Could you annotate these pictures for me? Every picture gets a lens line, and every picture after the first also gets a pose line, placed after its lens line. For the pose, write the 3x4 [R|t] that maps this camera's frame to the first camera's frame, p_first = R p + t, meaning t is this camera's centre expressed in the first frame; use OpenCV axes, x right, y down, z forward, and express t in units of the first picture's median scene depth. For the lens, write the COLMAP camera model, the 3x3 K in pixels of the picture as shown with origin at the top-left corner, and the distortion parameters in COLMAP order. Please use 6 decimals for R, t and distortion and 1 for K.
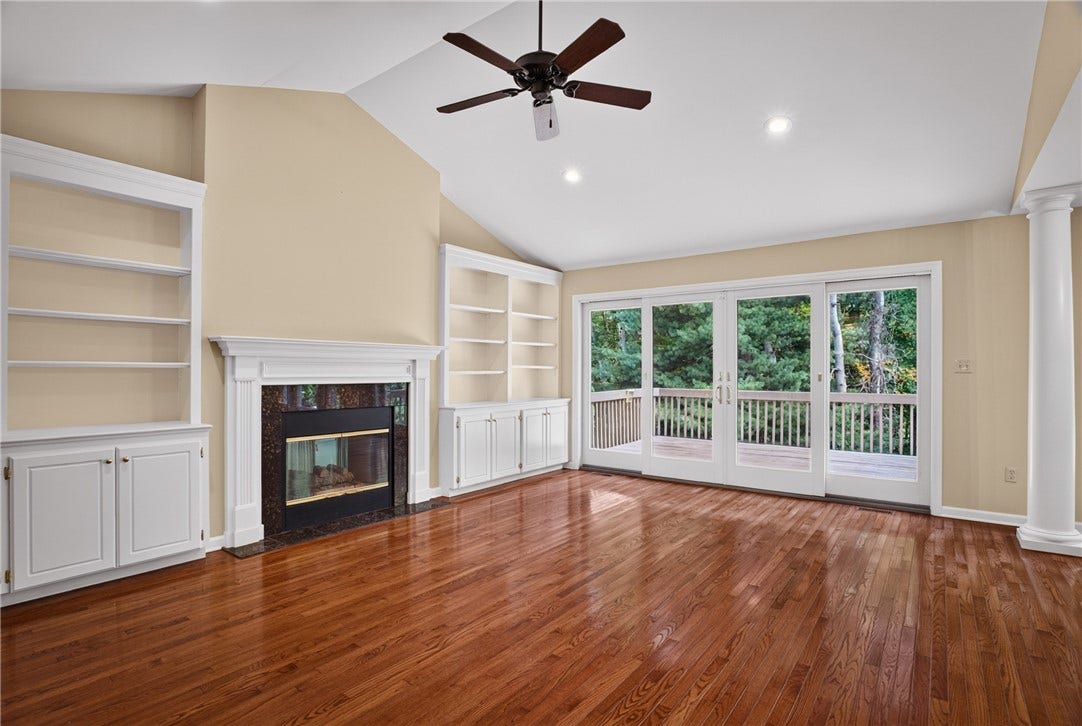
lens RADIAL K [[529.1, 0, 542.6], [0, 529.1, 372.0], [0, 0, 1]] dist [-0.043000, 0.006203]
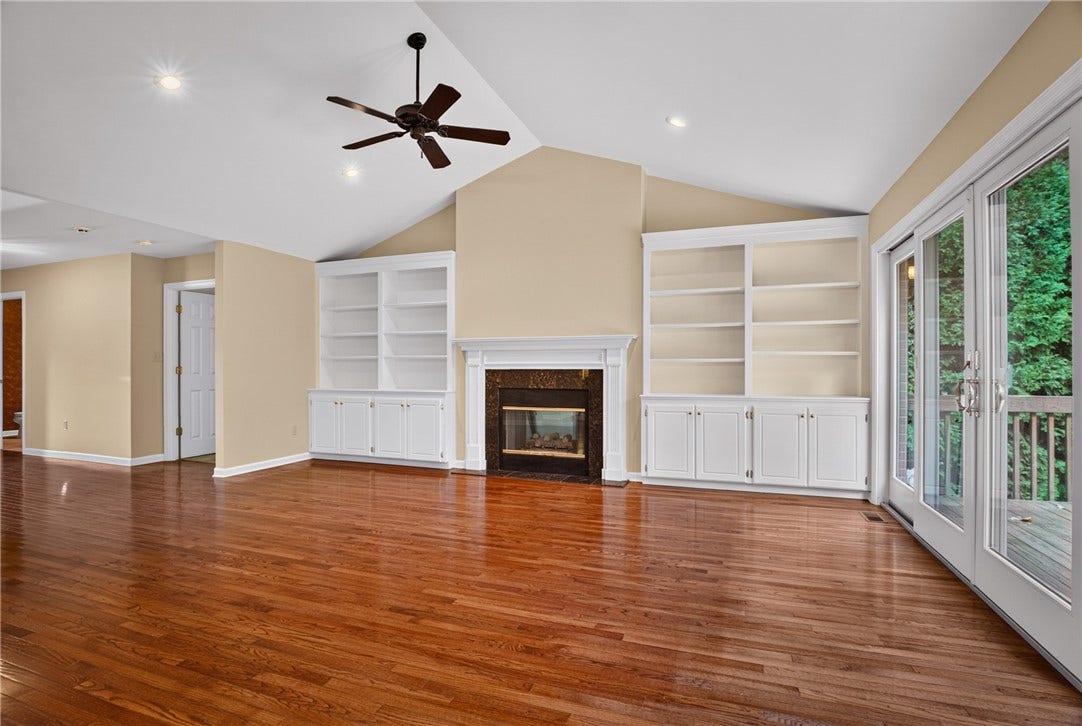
lens RADIAL K [[533.9, 0, 541.3], [0, 533.9, 367.6], [0, 0, 1]] dist [-0.035393, 0.000871]
pose [[0.287118, -0.004680, -0.957884, 0.817662], [-0.001882, 0.999983, -0.005450, 0.022687], [0.957893, 0.003368, 0.287104, 0.572016]]
